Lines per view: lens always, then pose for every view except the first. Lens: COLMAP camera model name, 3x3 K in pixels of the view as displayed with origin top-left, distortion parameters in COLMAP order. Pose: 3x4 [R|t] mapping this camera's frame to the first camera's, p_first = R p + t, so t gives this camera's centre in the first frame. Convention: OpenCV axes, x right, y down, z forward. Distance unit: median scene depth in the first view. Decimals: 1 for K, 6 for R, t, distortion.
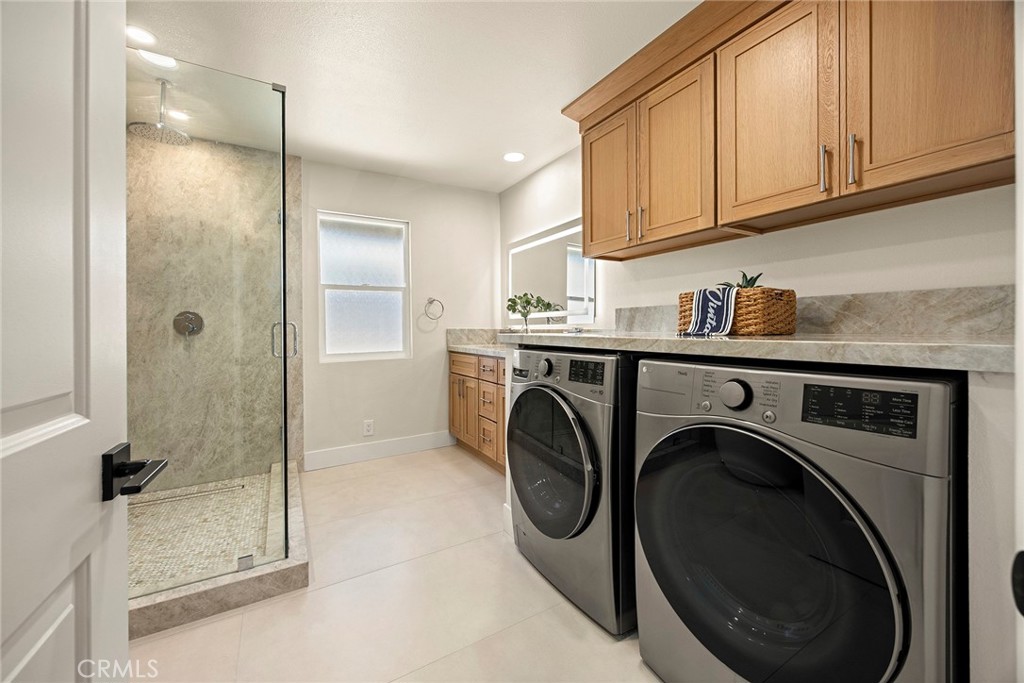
lens RADIAL K [[393.3, 0, 505.7], [0, 393.3, 339.8], [0, 0, 1]] dist [0.000128, -0.000068]
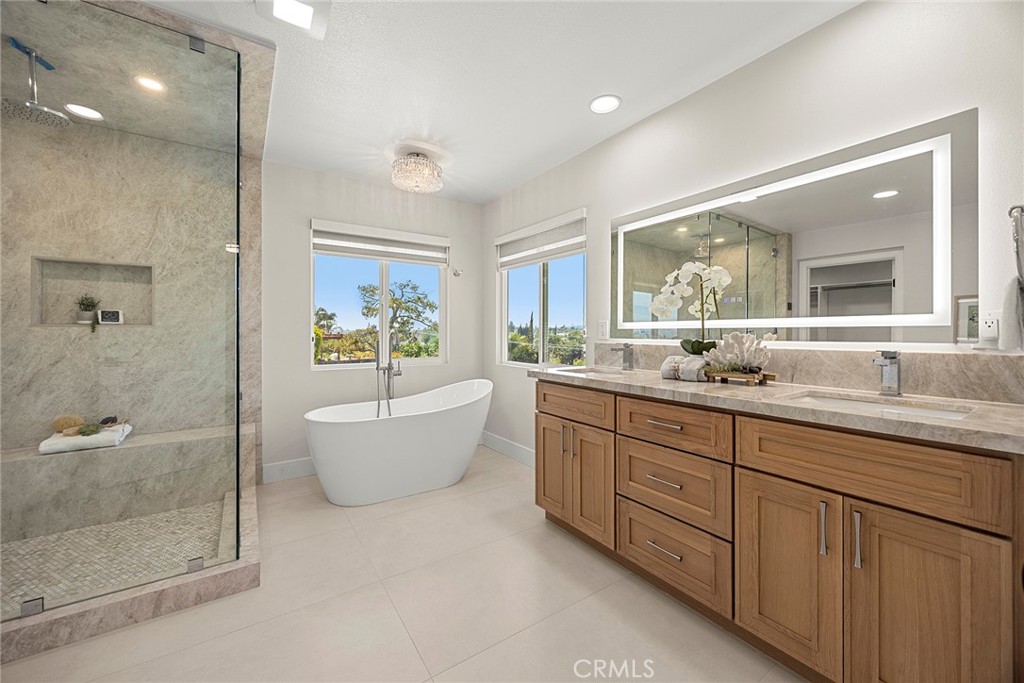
lens RADIAL K [[393.3, 0, 508.3], [0, 393.3, 333.6], [0, 0, 1]] dist [0.000128, -0.000068]
pose [[0.998151, 0.004385, 0.060617, 0.030307], [-0.003188, 0.999798, -0.019828, 0.419542], [-0.060692, 0.019598, 0.997964, 0.006086]]
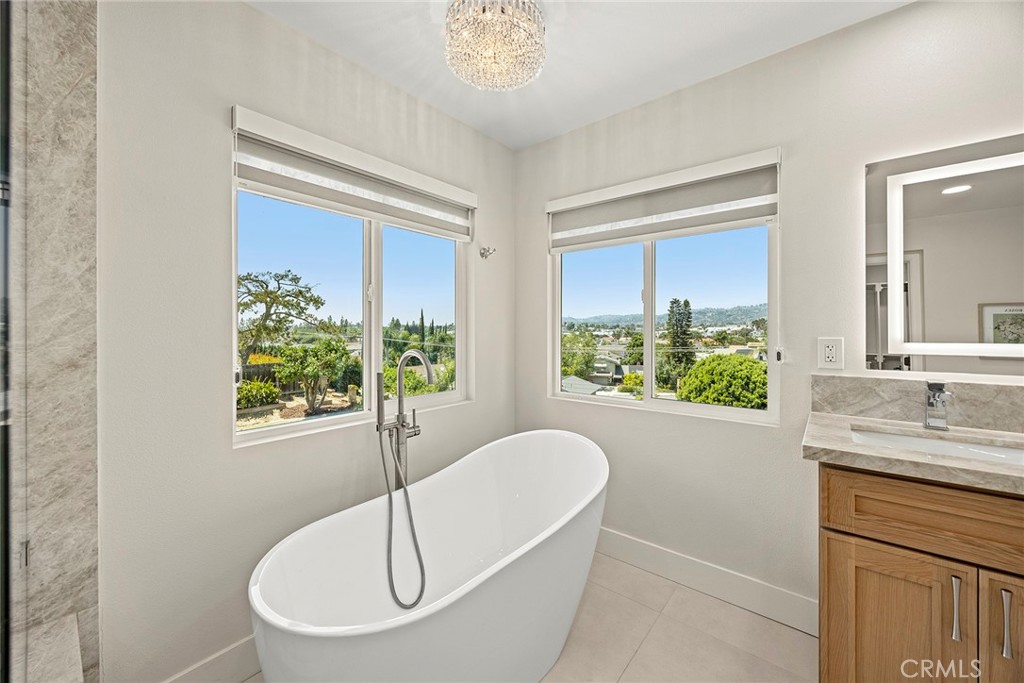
lens RADIAL K [[393.3, 0, 510.9], [0, 393.3, 329.9], [0, 0, 1]] dist [0.000128, -0.000068]
pose [[0.937989, 0.001329, 0.346663, -0.278977], [0.006671, 0.999738, -0.021882, 0.371932], [-0.346601, 0.022838, 0.937734, 0.524792]]
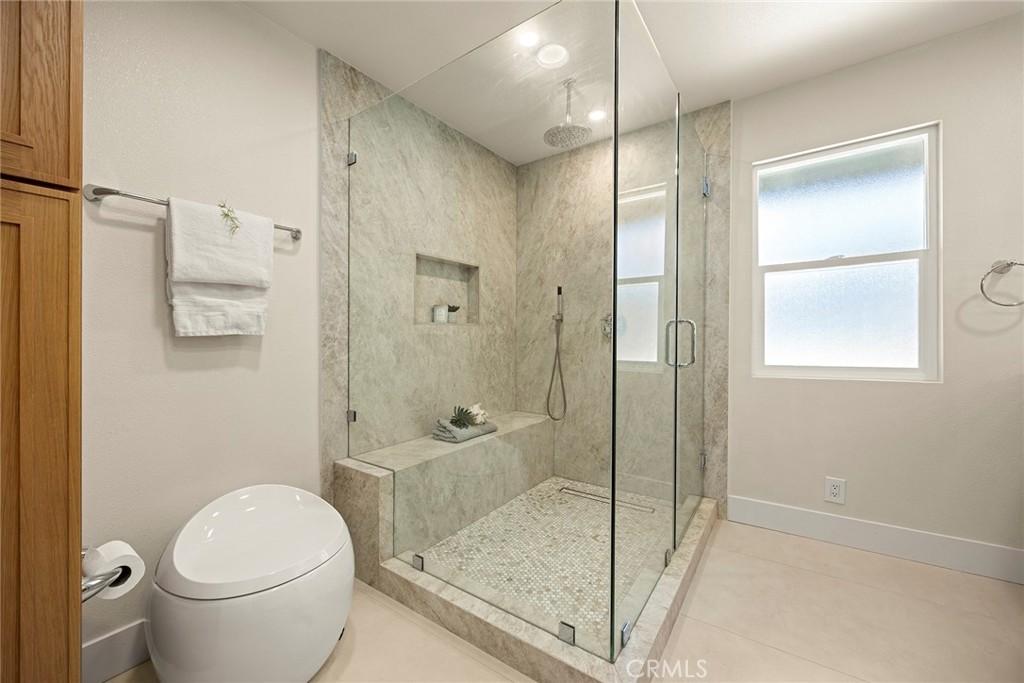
lens RADIAL K [[393.3, 0, 515.8], [0, 393.3, 341.6], [0, 0, 1]] dist [0.000128, -0.000068]
pose [[0.425672, 0.012999, -0.904784, -0.010705], [-0.020484, 0.999779, 0.004727, 0.000086], [0.904646, 0.016521, 0.425844, 0.312519]]
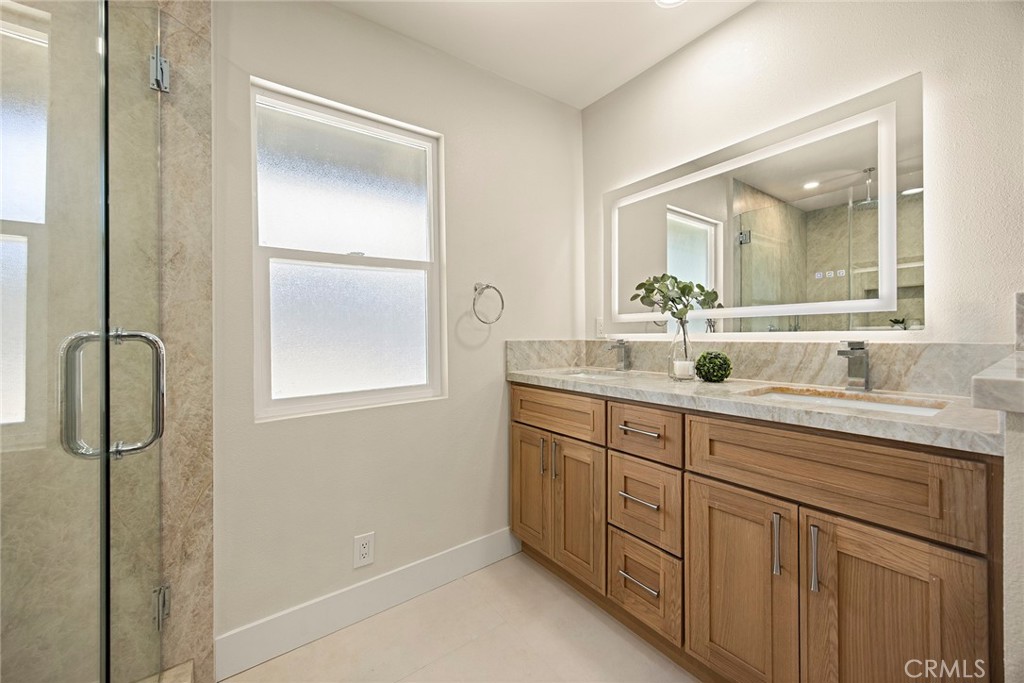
lens RADIAL K [[393.3, 0, 502.4], [0, 393.3, 336.1], [0, 0, 1]] dist [0.000128, -0.000068]
pose [[0.995497, -0.006820, 0.094548, -0.243978], [0.008932, 0.999719, -0.021938, -0.026597], [-0.094372, 0.022684, 0.995279, 0.545520]]
